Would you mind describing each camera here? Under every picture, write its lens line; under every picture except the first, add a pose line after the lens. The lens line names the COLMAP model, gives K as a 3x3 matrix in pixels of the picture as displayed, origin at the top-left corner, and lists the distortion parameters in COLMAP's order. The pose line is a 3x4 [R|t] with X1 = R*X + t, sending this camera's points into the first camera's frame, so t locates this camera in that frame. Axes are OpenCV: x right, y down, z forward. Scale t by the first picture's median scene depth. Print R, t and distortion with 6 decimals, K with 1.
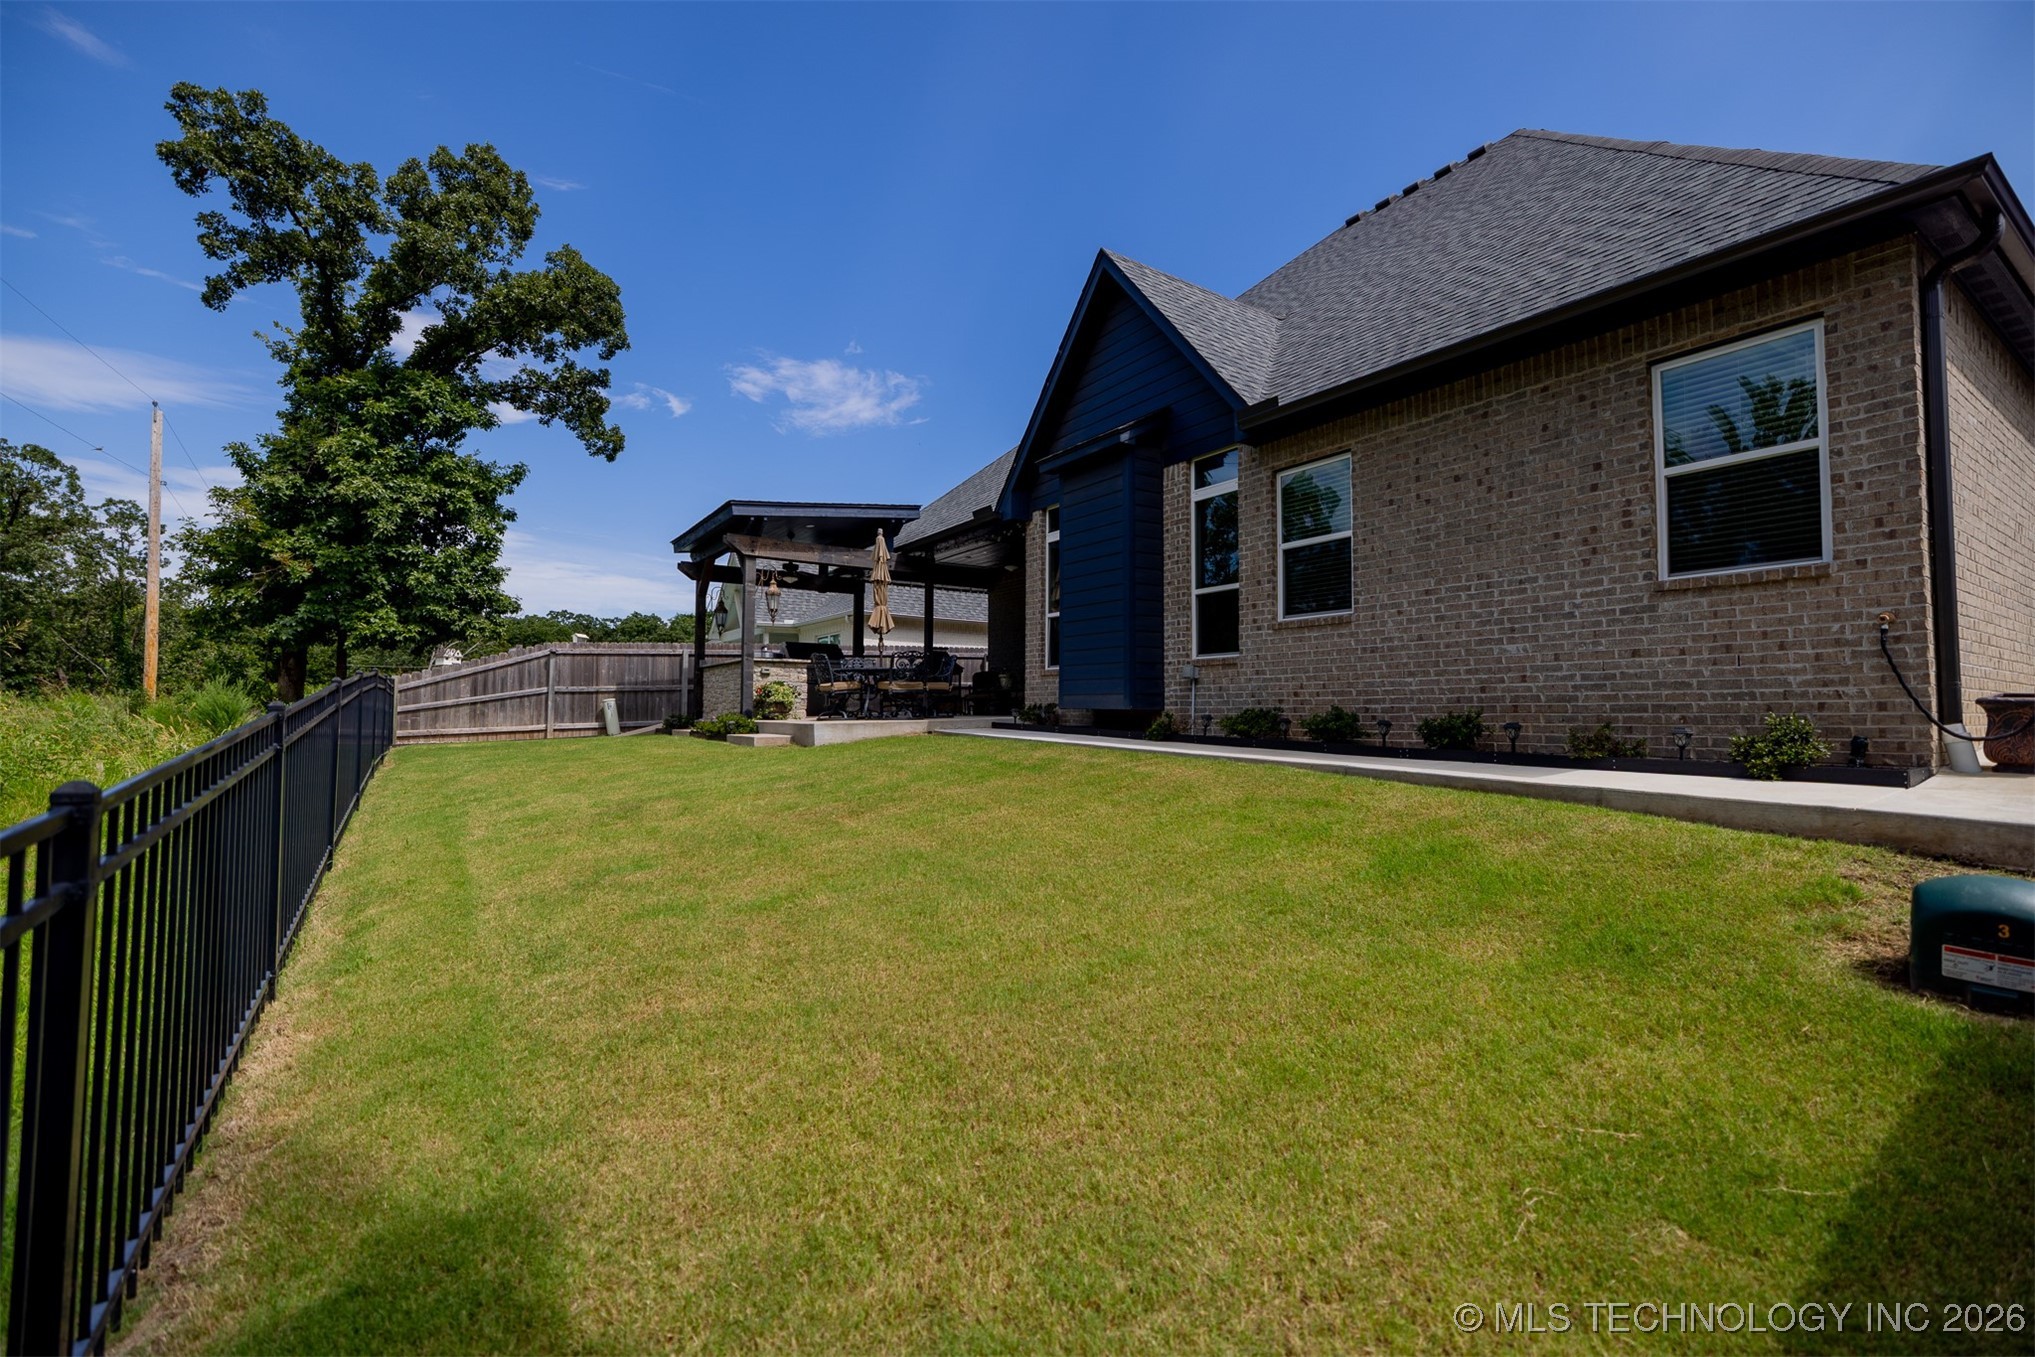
lens RADIAL K [[866.3, 0, 1007.9], [0, 866.3, 678.2], [0, 0, 1]] dist [0.000670, 0.000203]
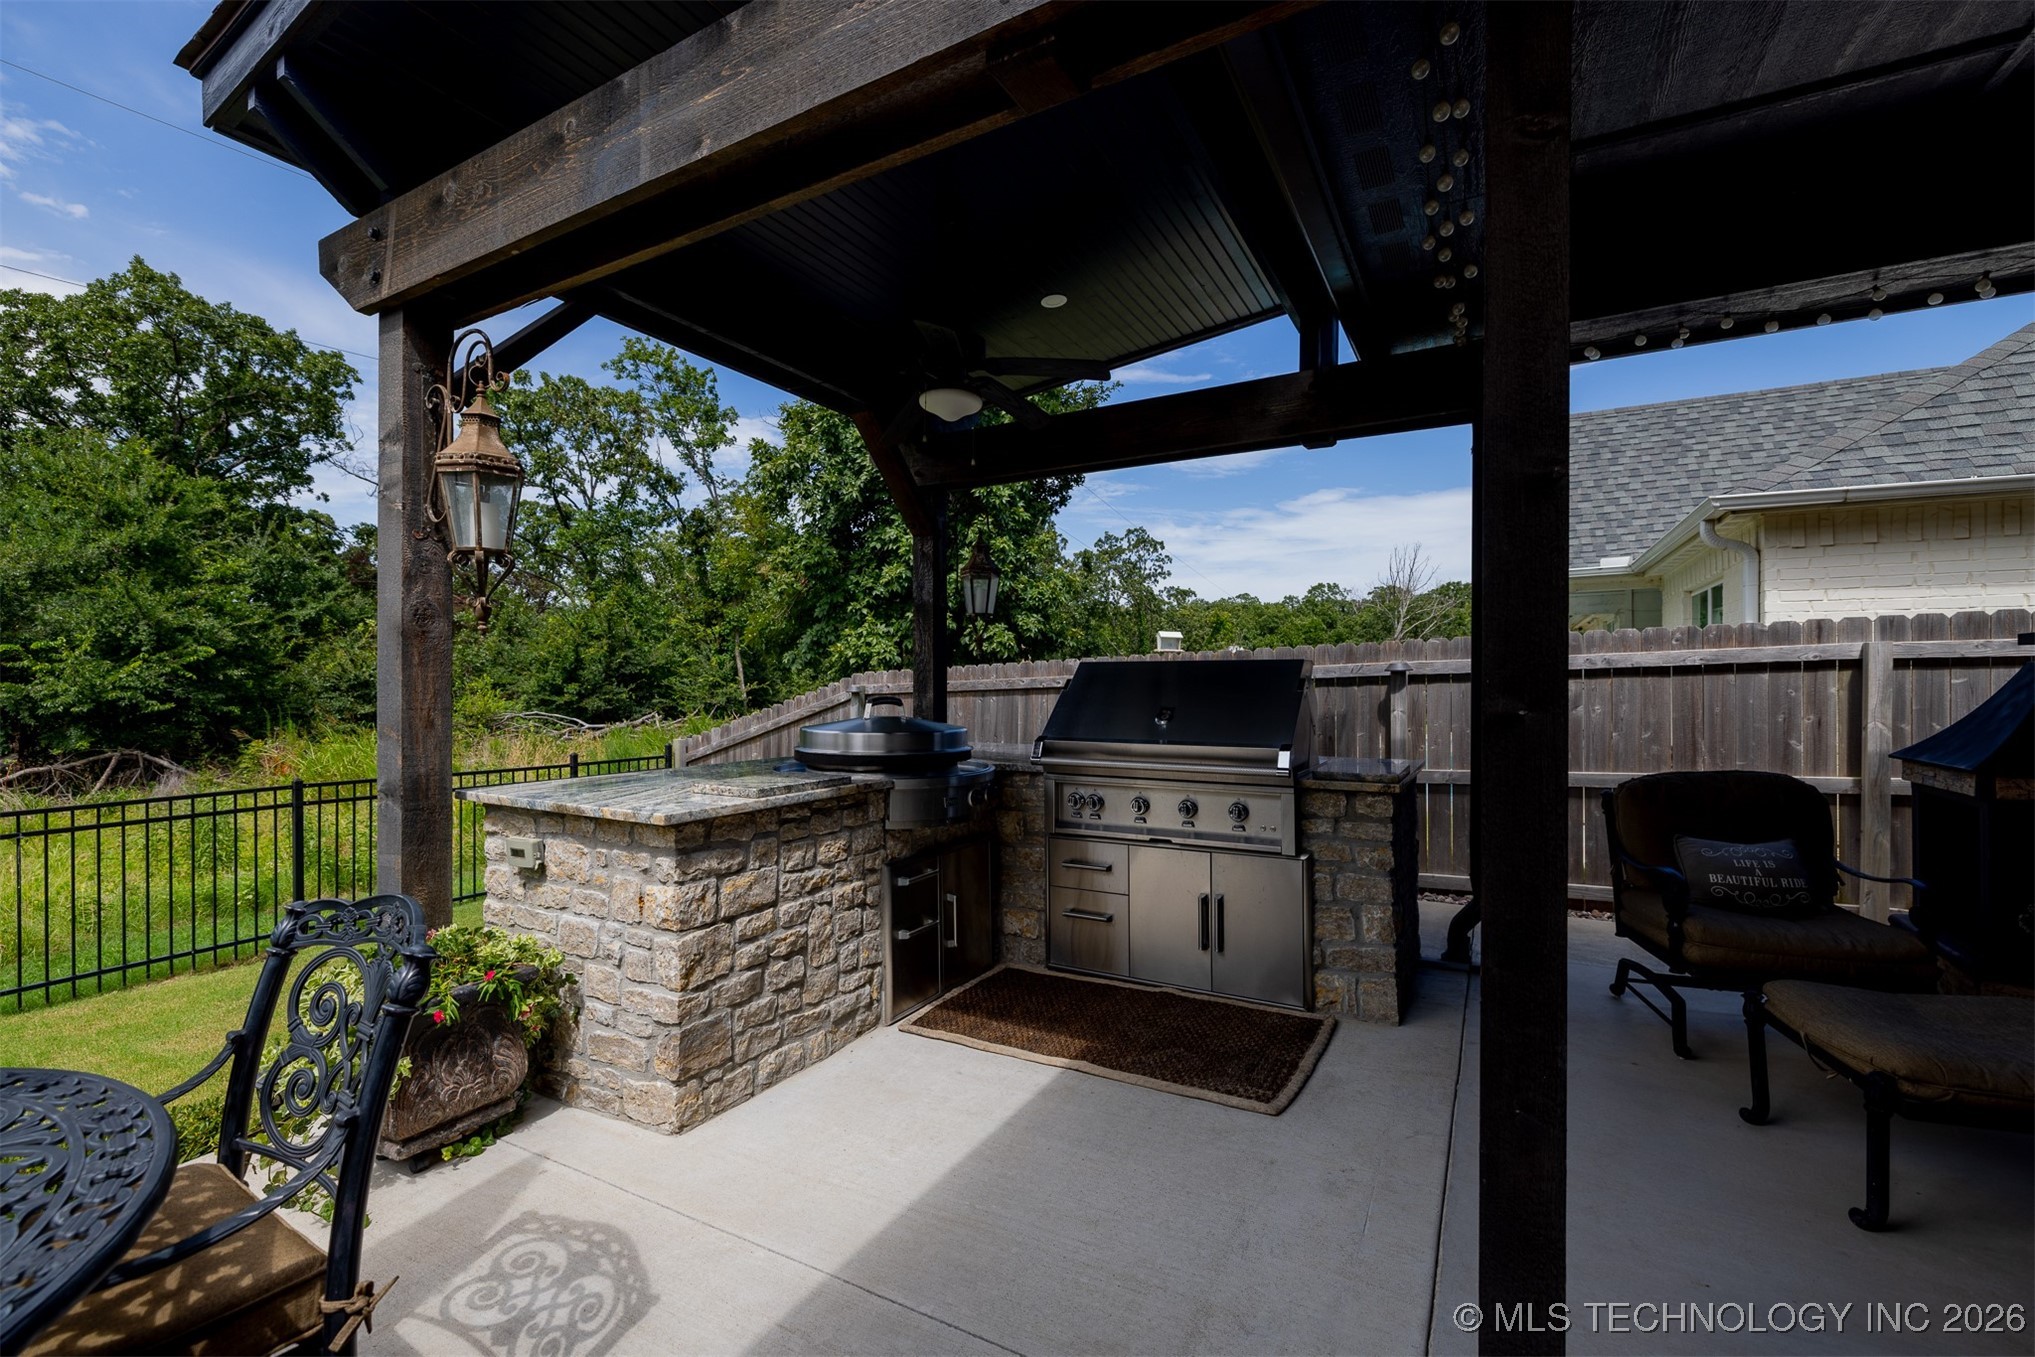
lens RADIAL K [[857.1, 0, 1010.0], [0, 857.1, 676.1], [0, 0, 1]] dist [0.001522, 0.000230]
pose [[0.448380, -0.009262, -0.893795, -0.048185], [0.039485, 0.999175, 0.009454, -0.053050], [0.892970, -0.039531, 0.448376, 1.114913]]
